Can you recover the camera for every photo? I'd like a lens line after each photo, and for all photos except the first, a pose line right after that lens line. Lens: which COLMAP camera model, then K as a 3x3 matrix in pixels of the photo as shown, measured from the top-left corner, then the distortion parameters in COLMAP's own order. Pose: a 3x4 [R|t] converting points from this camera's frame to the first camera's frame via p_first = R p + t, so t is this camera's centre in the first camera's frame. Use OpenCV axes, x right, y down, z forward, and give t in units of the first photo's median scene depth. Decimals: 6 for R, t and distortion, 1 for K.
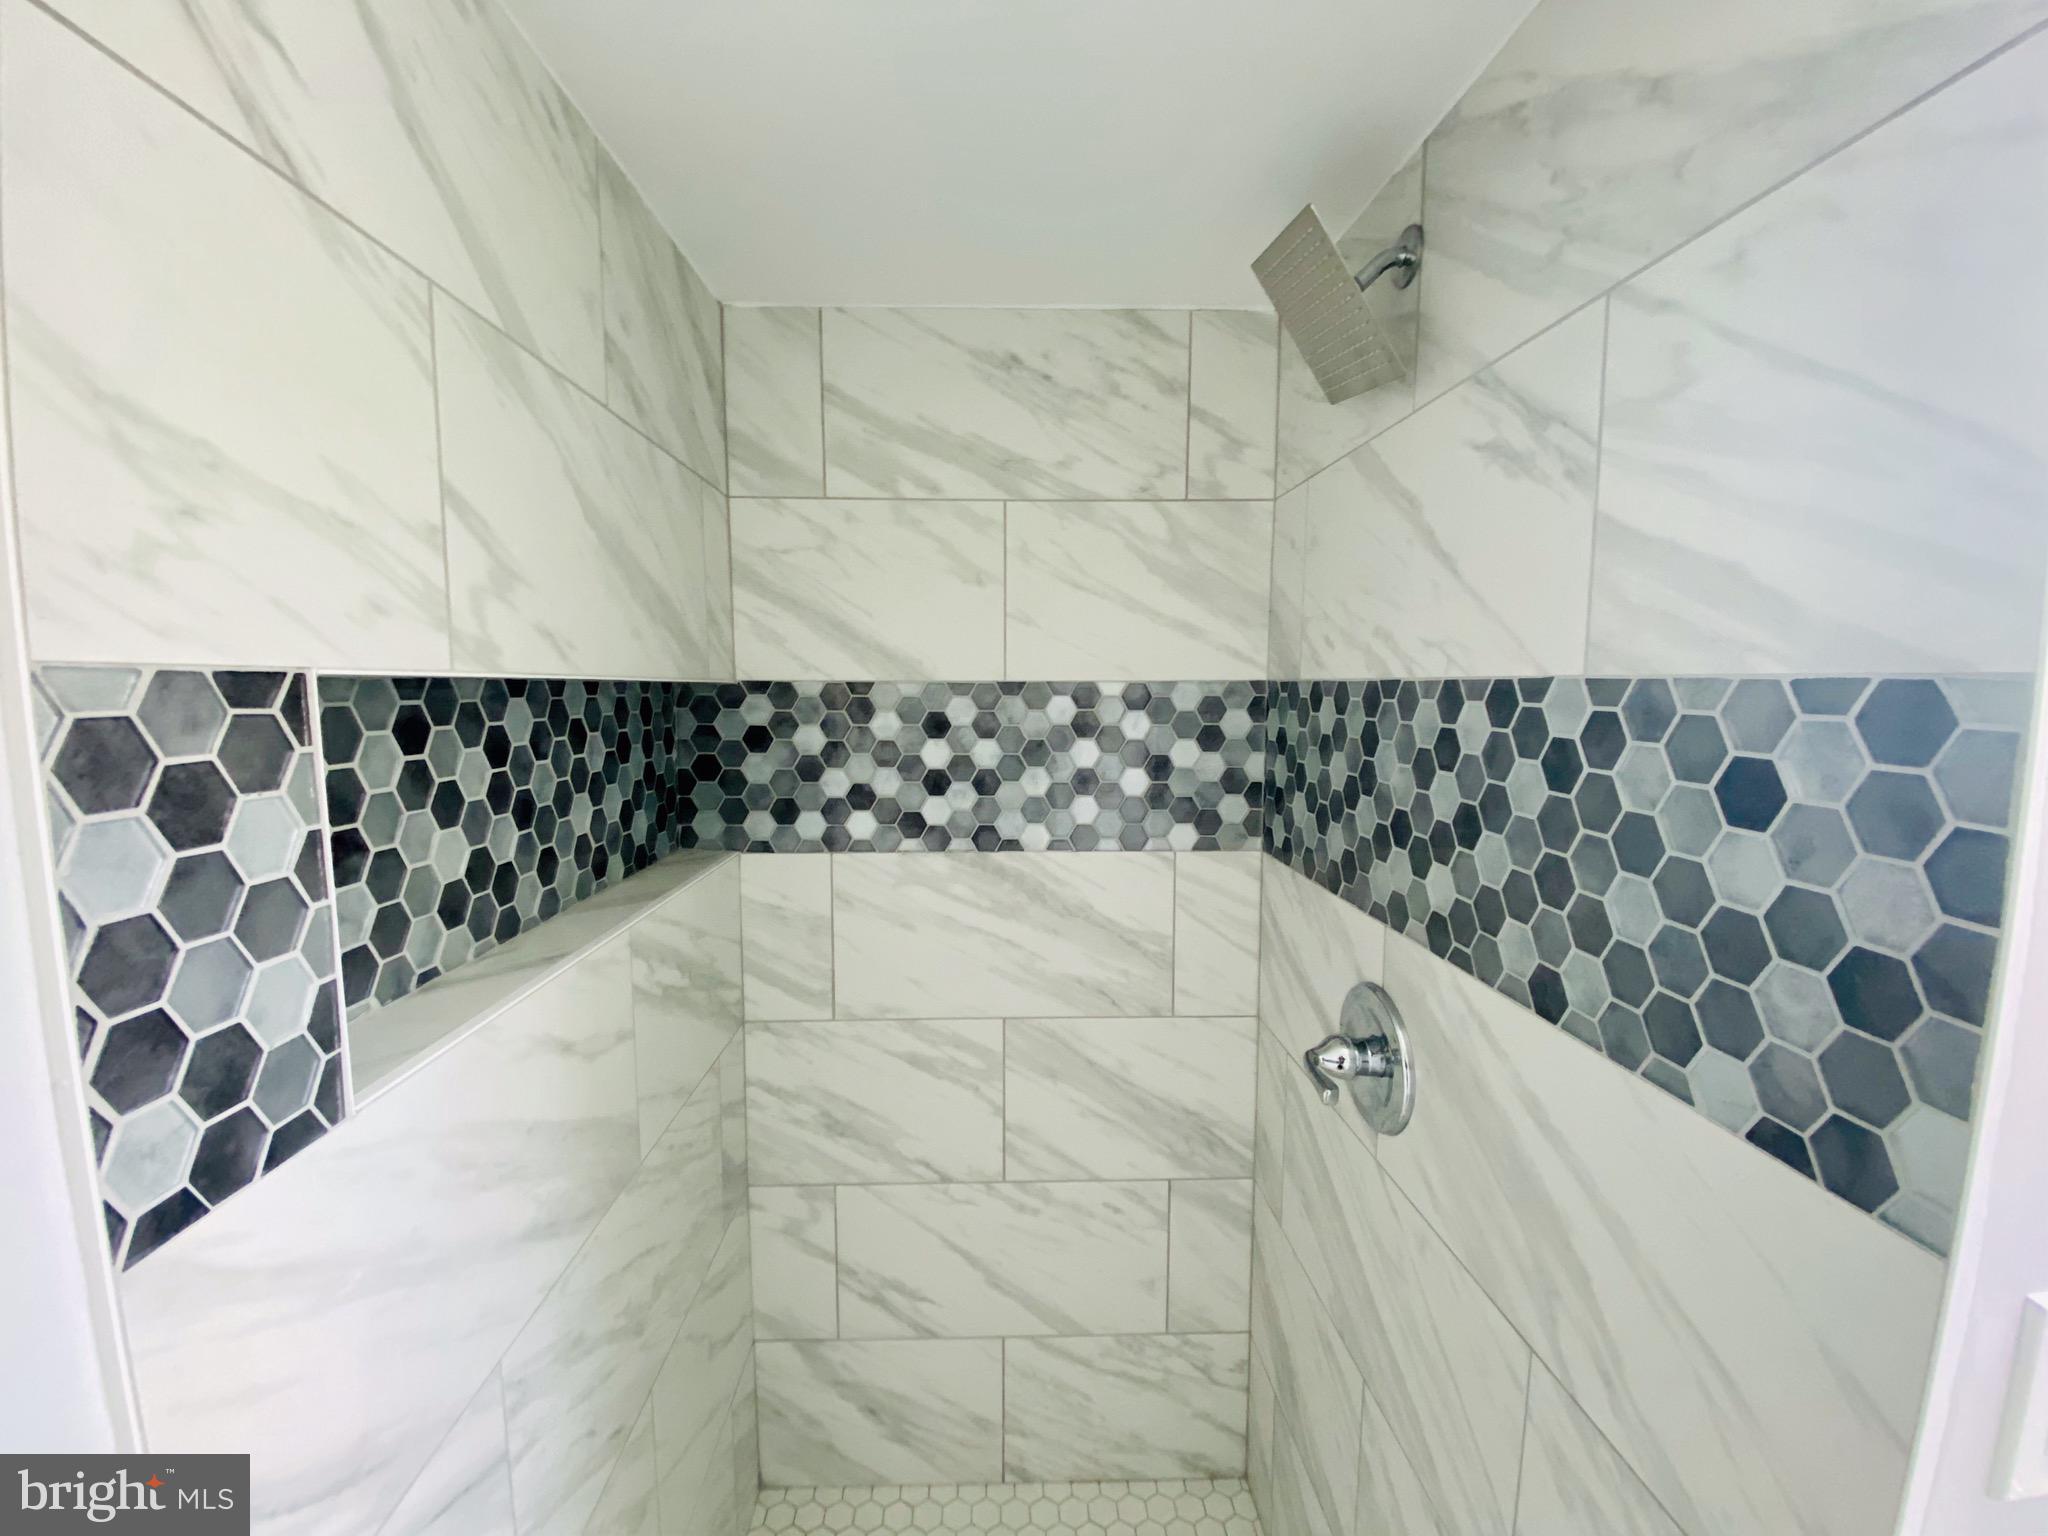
lens RADIAL K [[829.0, 0, 997.2], [0, 829.0, 769.8], [0, 0, 1]] dist [0.030903, -0.025728]
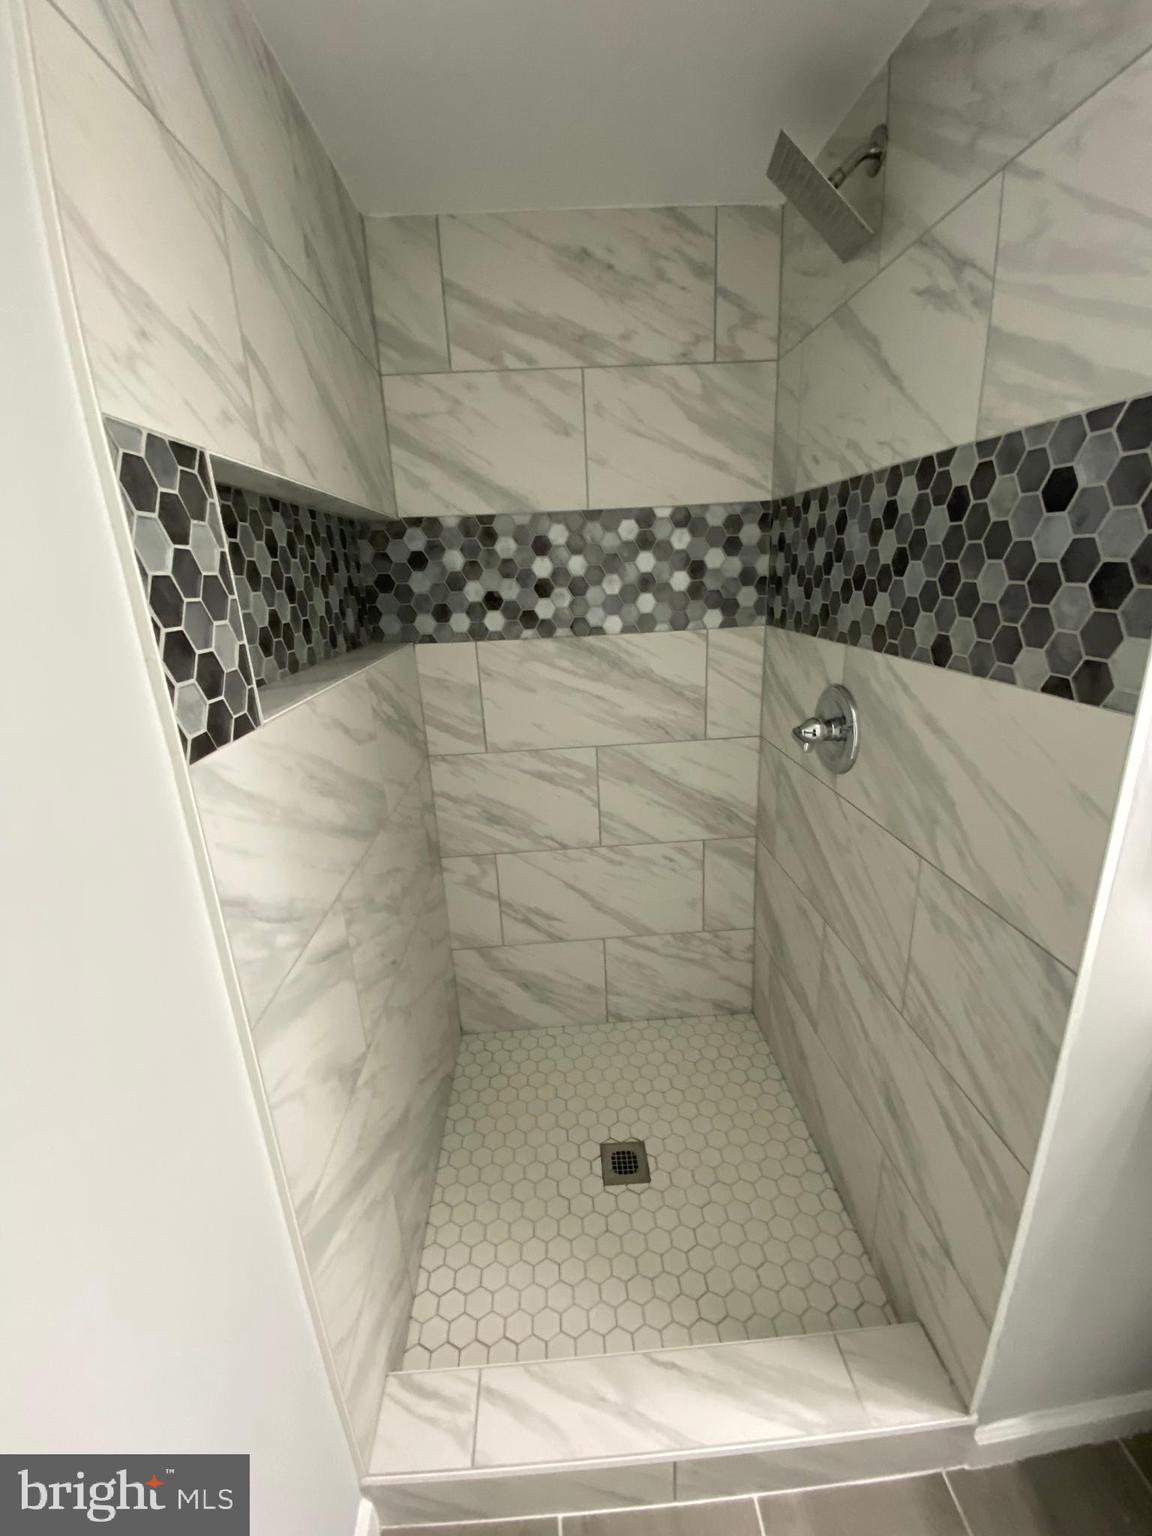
lens RADIAL K [[621.7, 0, 573.9], [0, 621.7, 758.1], [0, 0, 1]] dist [0.030903, -0.025728]
pose [[0.998397, -0.054312, 0.015938, -0.057545], [0.050237, 0.980000, 0.192553, 0.105692], [-0.026077, -0.191444, 0.981157, -0.134617]]
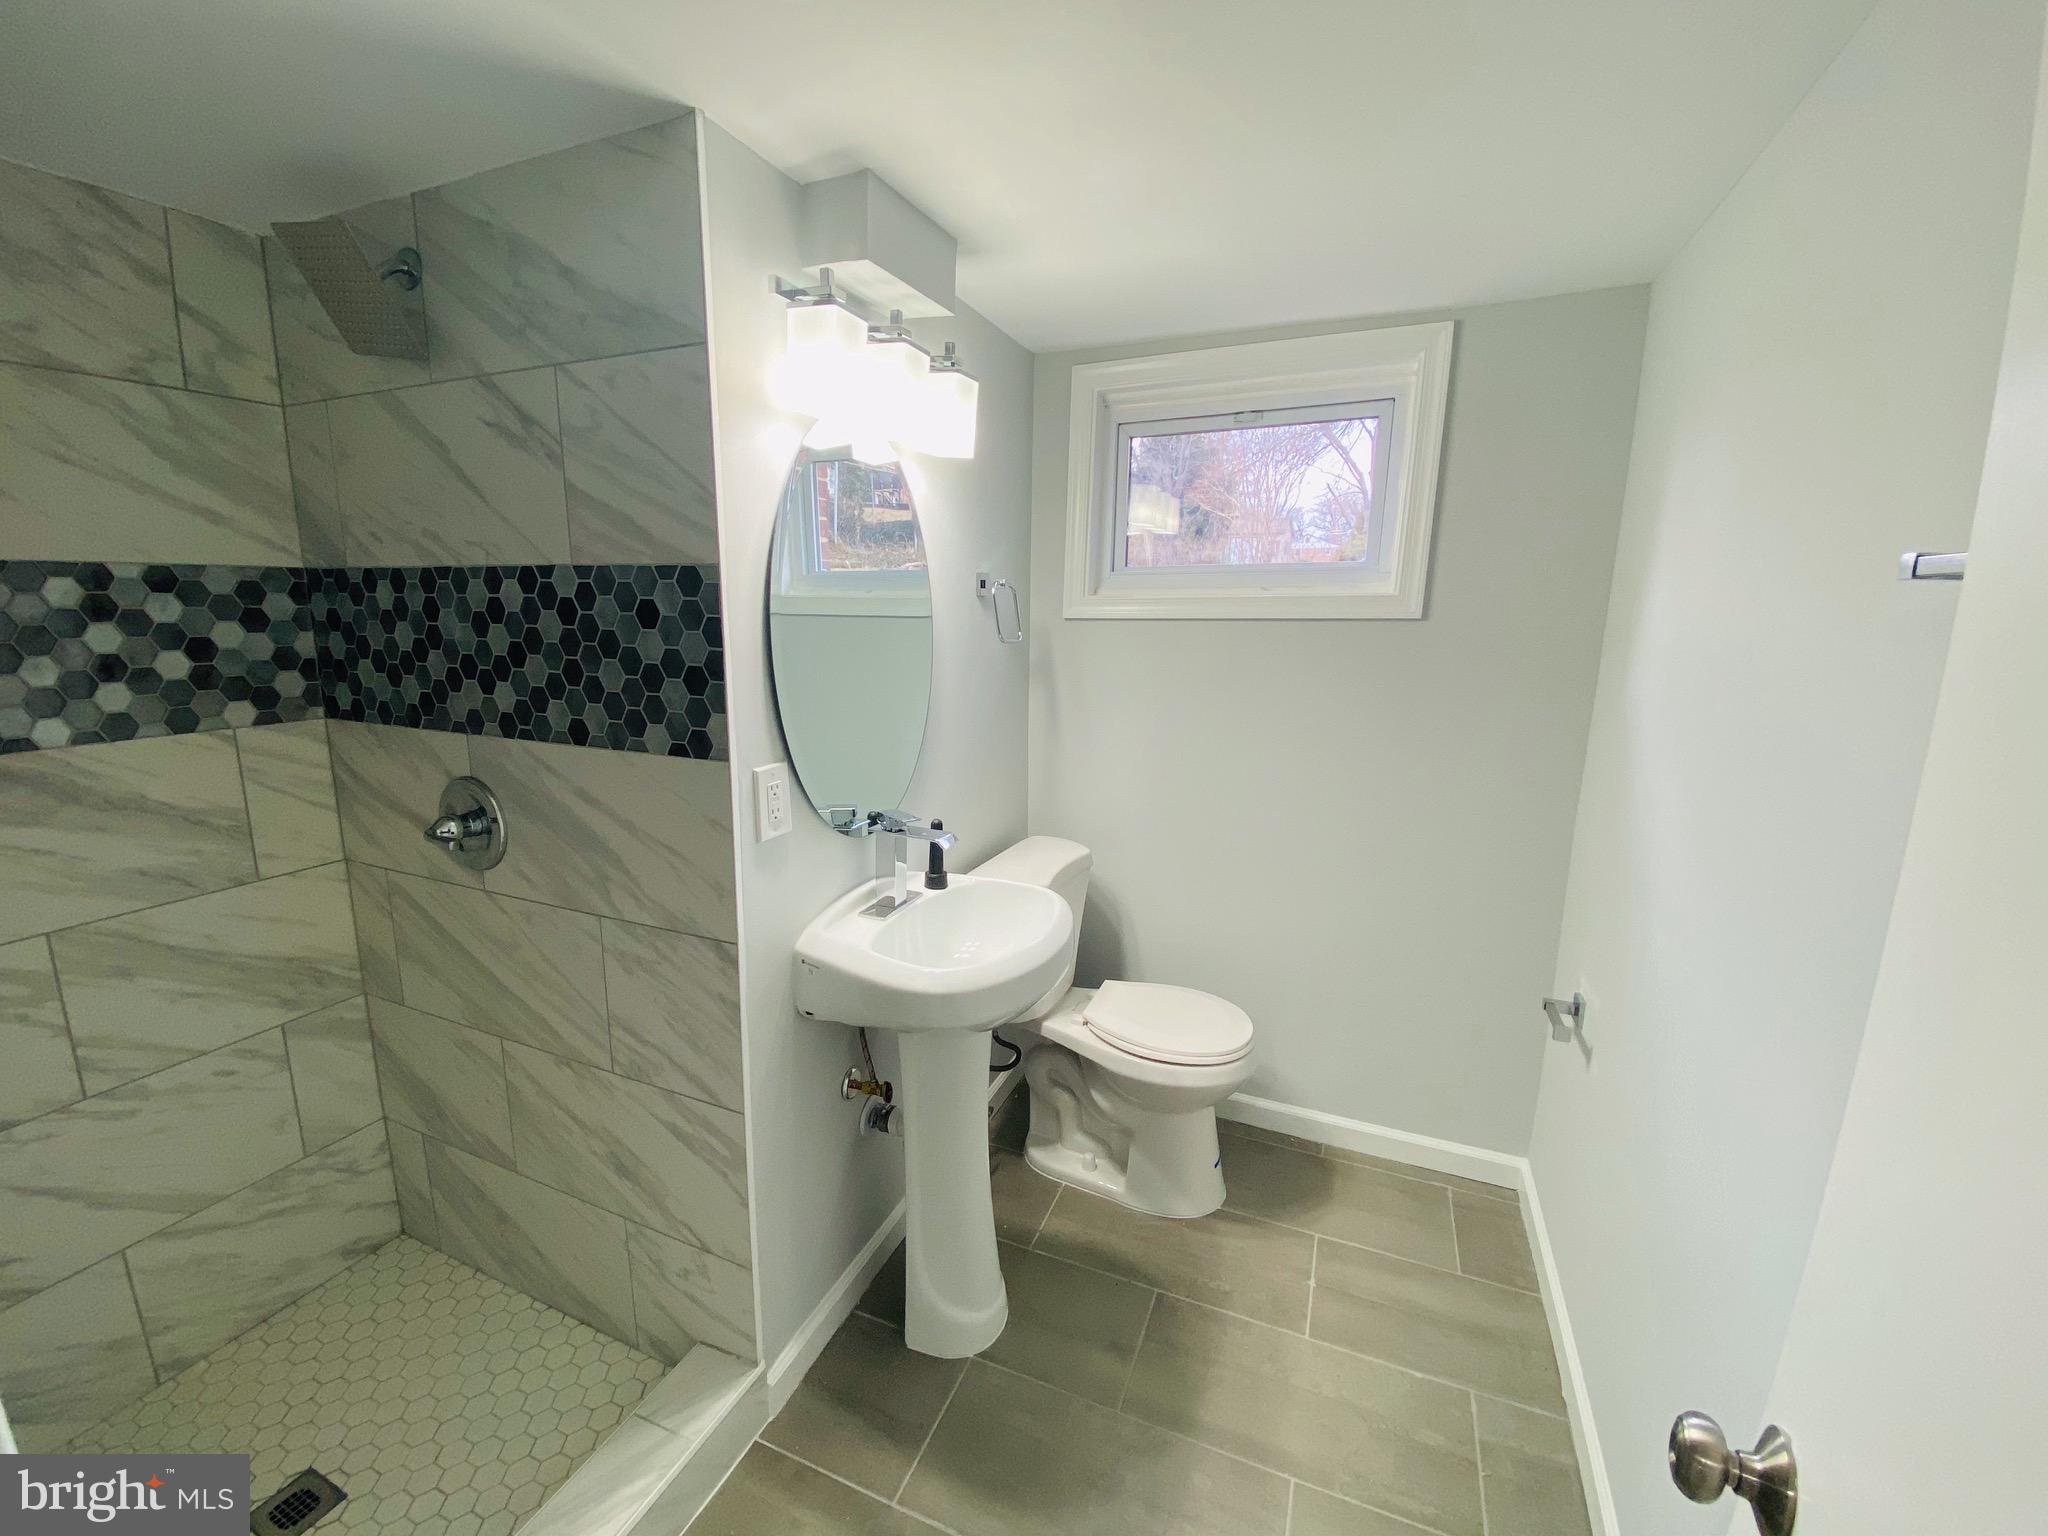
lens RADIAL K [[827.1, 0, 1028.1], [0, 827.1, 763.1], [0, 0, 1]] dist [-0.001576, -0.013619]
pose [[0.402862, -0.160144, 0.901141, -0.344171], [0.078129, 0.986997, 0.140473, 0.080164], [-0.911920, 0.013814, 0.410136, -0.383308]]
